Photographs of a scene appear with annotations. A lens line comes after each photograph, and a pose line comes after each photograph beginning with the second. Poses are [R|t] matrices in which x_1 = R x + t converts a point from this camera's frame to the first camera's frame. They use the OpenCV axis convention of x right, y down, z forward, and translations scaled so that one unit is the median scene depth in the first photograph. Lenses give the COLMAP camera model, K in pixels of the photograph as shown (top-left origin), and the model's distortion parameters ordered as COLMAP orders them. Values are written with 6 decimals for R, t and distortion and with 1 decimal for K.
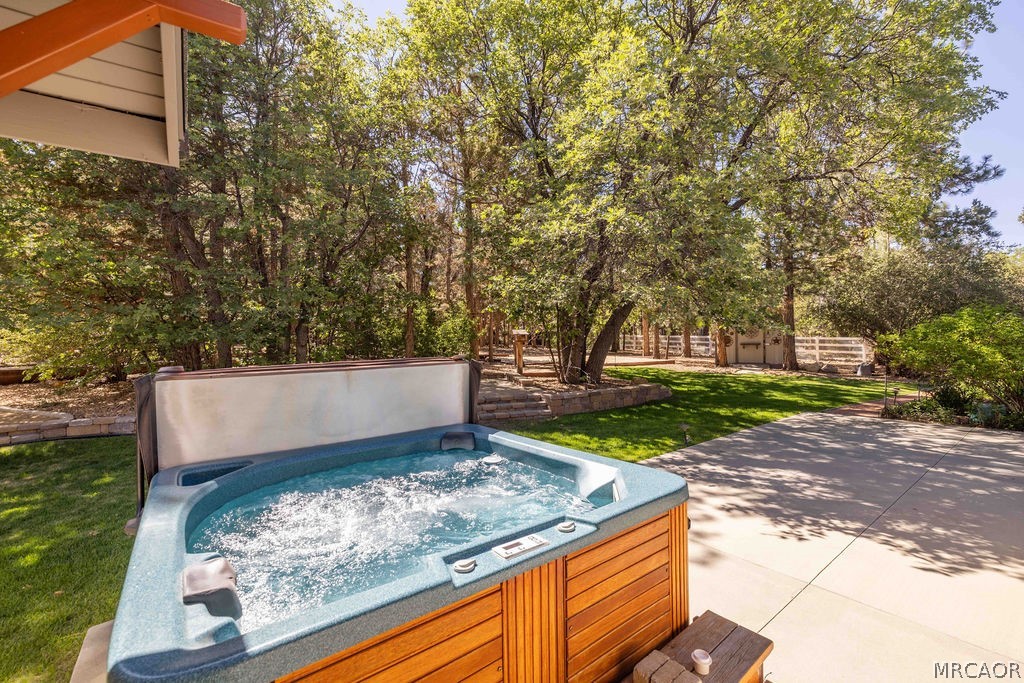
lens RADIAL K [[440.4, 0, 512.0], [0, 440.4, 341.5], [0, 0, 1]] dist [0.000068, 0.000135]
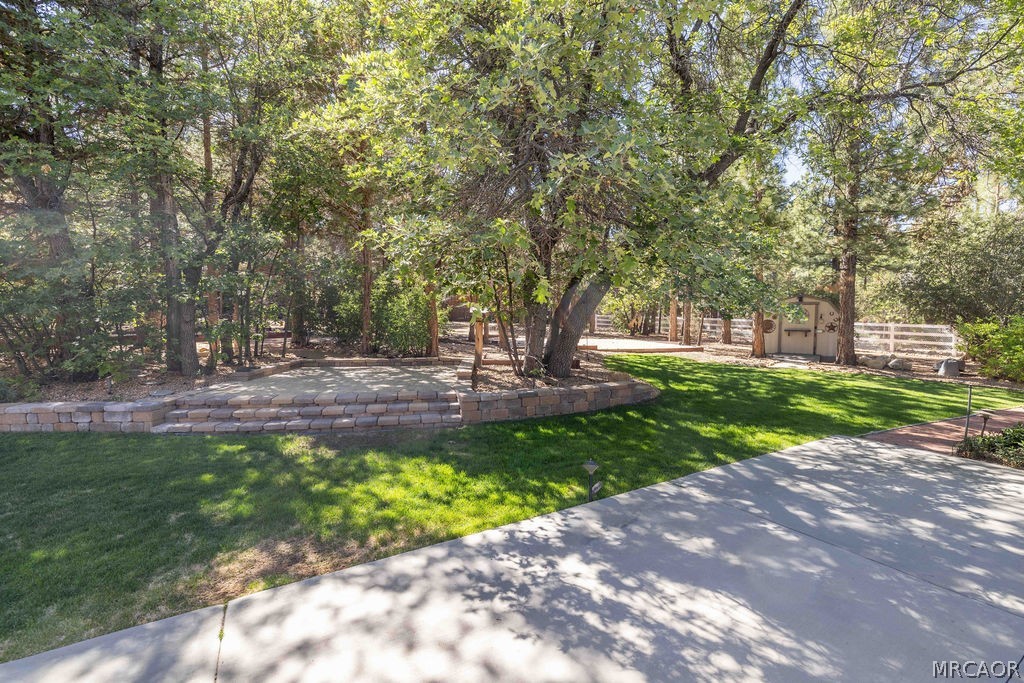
lens RADIAL K [[440.4, 0, 512.0], [0, 440.4, 341.5], [0, 0, 1]] dist [0.000068, 0.000135]
pose [[0.992470, 0.027518, -0.119355, 0.154106], [-0.021763, 0.998549, 0.049252, -0.003623], [0.120537, -0.046284, 0.991629, 0.171969]]
